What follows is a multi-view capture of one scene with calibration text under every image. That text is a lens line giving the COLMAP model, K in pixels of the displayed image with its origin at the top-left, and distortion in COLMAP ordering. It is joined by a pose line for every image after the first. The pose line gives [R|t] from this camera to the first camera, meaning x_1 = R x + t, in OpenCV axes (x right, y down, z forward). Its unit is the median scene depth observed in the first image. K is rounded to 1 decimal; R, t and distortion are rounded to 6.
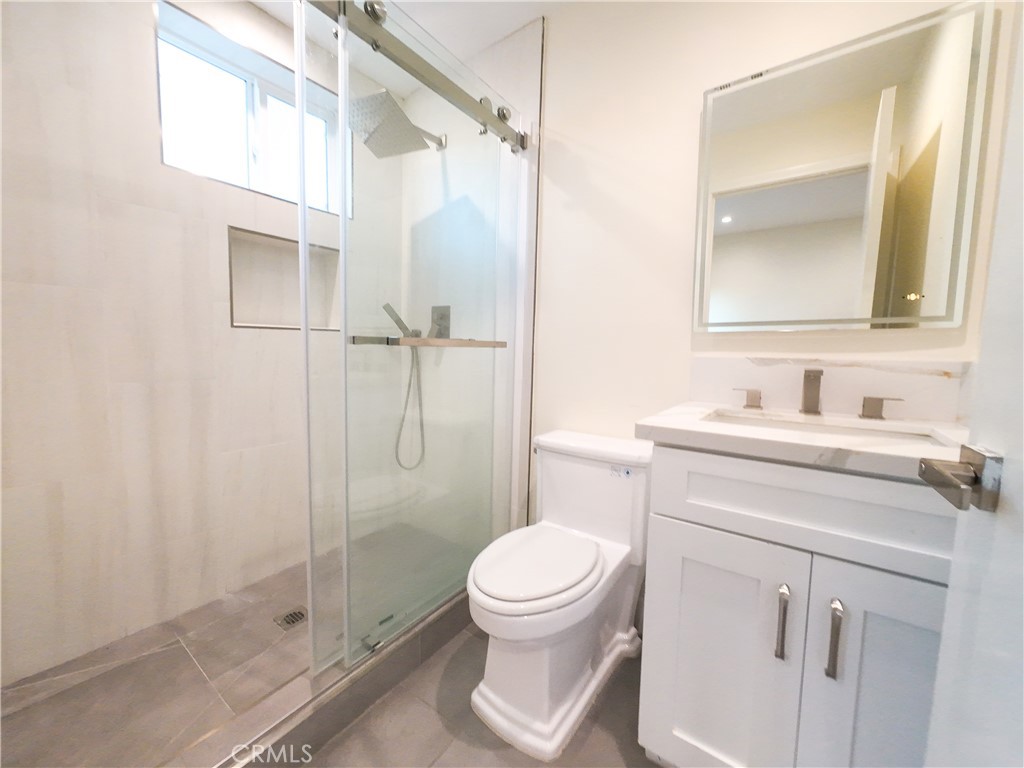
lens RADIAL K [[395.5, 0, 510.4], [0, 395.5, 381.2], [0, 0, 1]] dist [-0.002169, -0.000012]
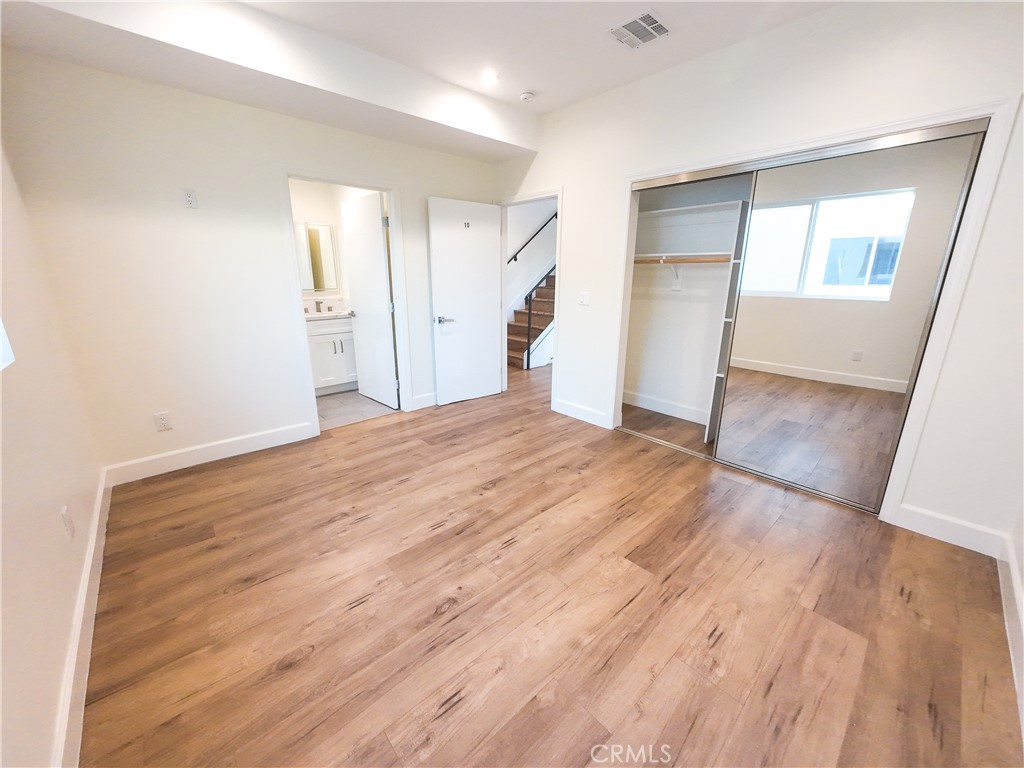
lens RADIAL K [[395.5, 0, 505.6], [0, 395.5, 383.9], [0, 0, 1]] dist [-0.002169, -0.000012]
pose [[0.209210, -0.271903, 0.939308, -3.128787], [0.085273, 0.961978, 0.259472, -0.109190], [-0.974146, 0.025814, 0.224441, -1.946216]]
